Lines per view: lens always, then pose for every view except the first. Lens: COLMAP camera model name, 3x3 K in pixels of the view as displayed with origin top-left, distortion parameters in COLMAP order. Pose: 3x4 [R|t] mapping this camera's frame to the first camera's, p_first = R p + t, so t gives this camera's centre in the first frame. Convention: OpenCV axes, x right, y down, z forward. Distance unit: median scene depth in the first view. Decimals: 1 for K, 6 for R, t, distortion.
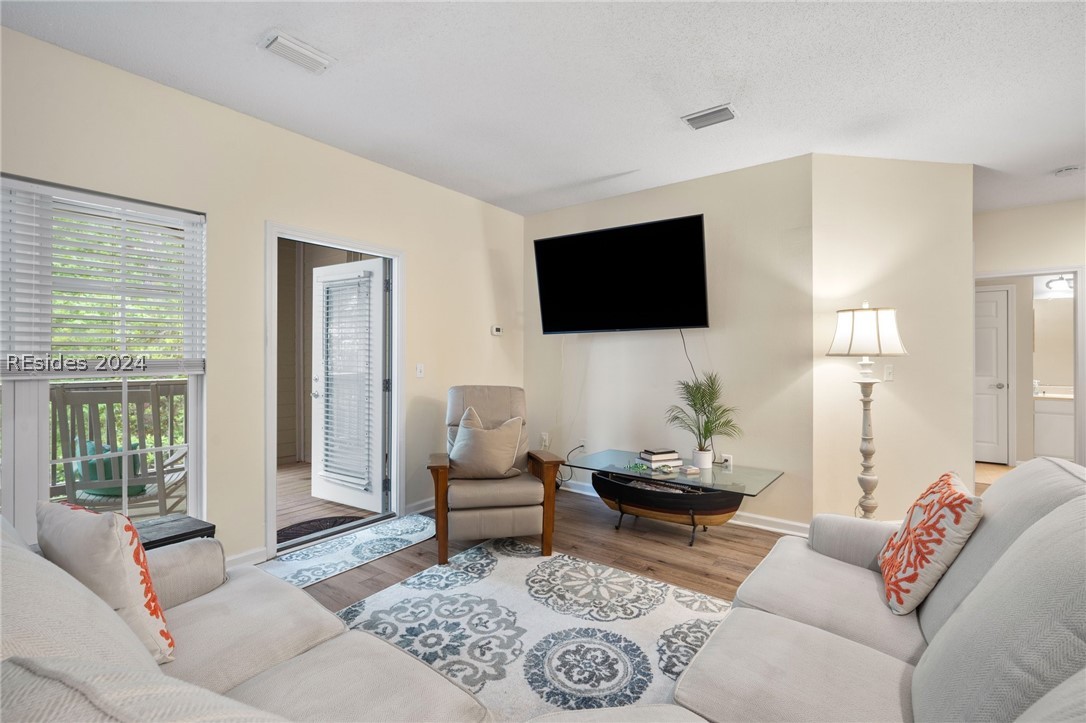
lens RADIAL K [[479.4, 0, 543.9], [0, 479.4, 362.3], [0, 0, 1]] dist [-0.014474, 0.000006]
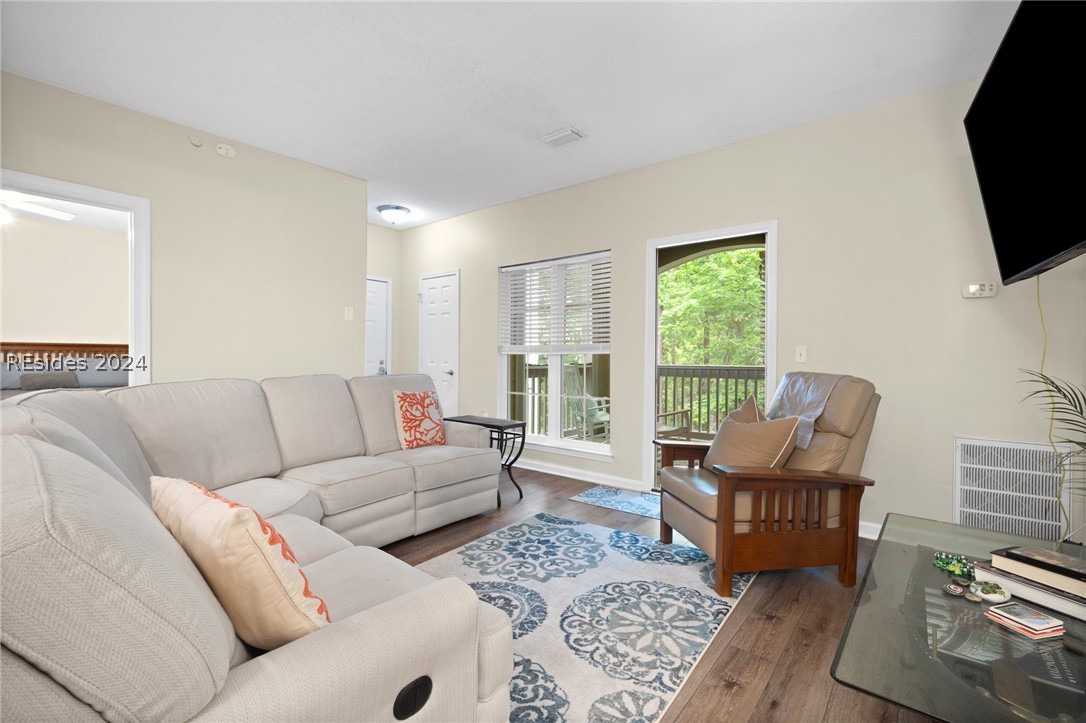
lens RADIAL K [[479.4, 0, 544.2], [0, 479.4, 358.3], [0, 0, 1]] dist [-0.014474, 0.000006]
pose [[-0.030812, -0.001295, -0.999524, 0.936349], [-0.013873, 0.999903, -0.000868, 0.051820], [0.999429, 0.013840, -0.030827, 0.921507]]
